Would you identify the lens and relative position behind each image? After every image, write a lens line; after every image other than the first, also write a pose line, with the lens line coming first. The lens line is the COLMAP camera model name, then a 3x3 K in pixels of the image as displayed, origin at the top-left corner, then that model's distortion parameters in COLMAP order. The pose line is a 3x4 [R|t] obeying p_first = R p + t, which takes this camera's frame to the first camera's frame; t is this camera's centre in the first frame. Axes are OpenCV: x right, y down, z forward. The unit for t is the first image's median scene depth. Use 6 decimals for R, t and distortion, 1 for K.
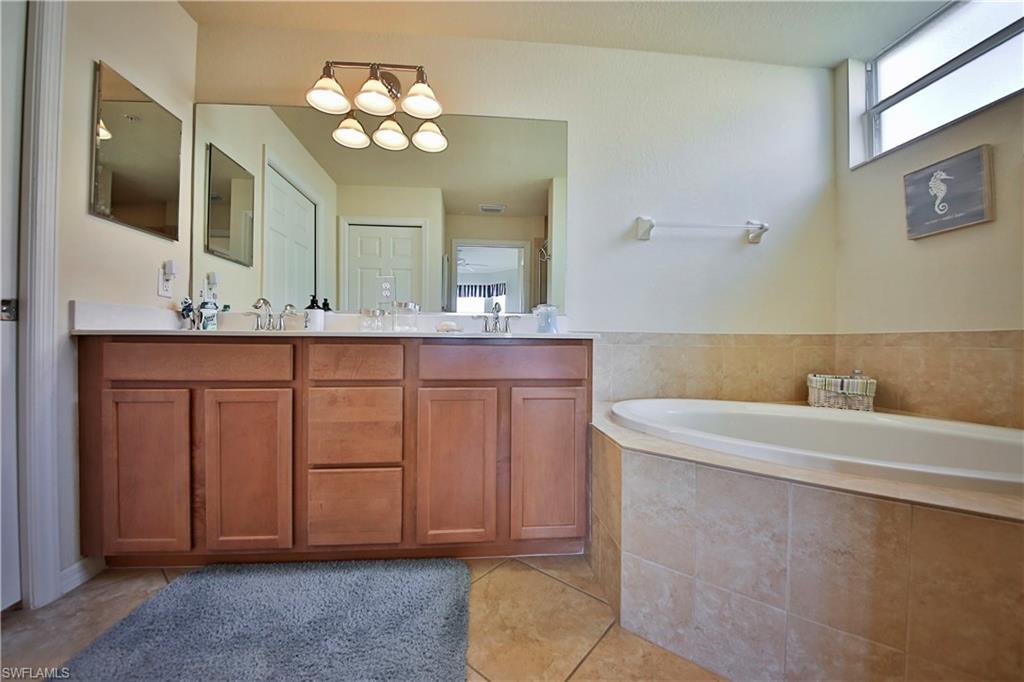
lens RADIAL K [[380.1, 0, 513.4], [0, 380.1, 343.7], [0, 0, 1]] dist [0.014924, -0.014872]
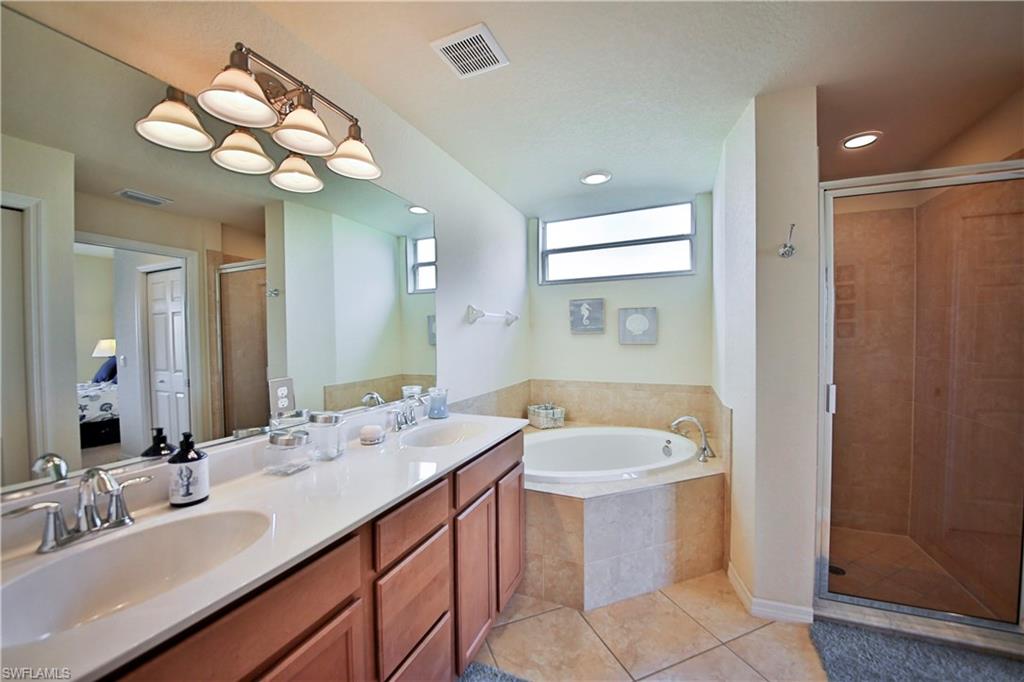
lens RADIAL K [[380.1, 0, 513.4], [0, 380.1, 343.7], [0, 0, 1]] dist [0.014924, -0.014872]
pose [[0.482353, -0.023945, 0.875650, -0.809565], [0.012981, 0.999712, 0.020187, -0.269486], [-0.875881, 0.001630, 0.482525, 0.326997]]
